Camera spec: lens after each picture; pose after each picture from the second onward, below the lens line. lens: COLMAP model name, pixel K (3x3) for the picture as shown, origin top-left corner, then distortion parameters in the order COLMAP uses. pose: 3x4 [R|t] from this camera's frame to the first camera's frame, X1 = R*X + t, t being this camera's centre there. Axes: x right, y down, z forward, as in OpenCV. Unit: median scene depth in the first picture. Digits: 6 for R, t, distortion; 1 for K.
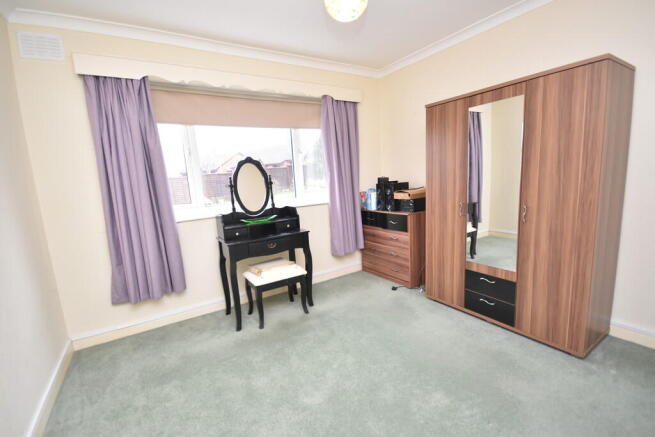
lens RADIAL K [[299.9, 0, 327.5], [0, 299.9, 218.5], [0, 0, 1]] dist [-0.001550, -0.000234]
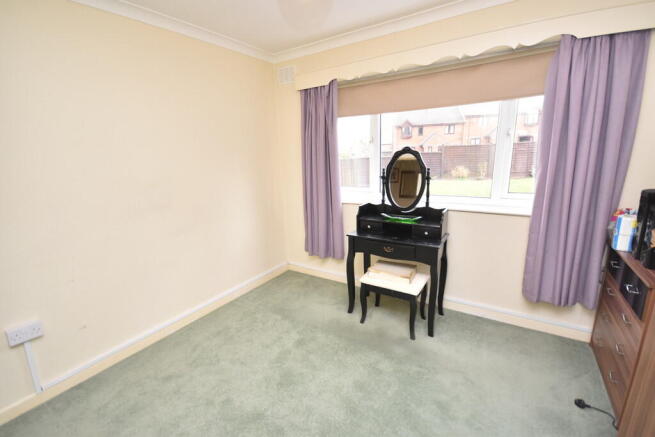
lens RADIAL K [[281.8, 0, 327.5], [0, 281.8, 218.5], [0, 0, 1]] dist [-0.017622, -0.000448]
pose [[0.412194, 0.245044, -0.877525, 0.439056], [-0.120059, 0.969362, 0.214295, -0.152324], [0.903151, 0.017024, 0.428985, 0.440612]]
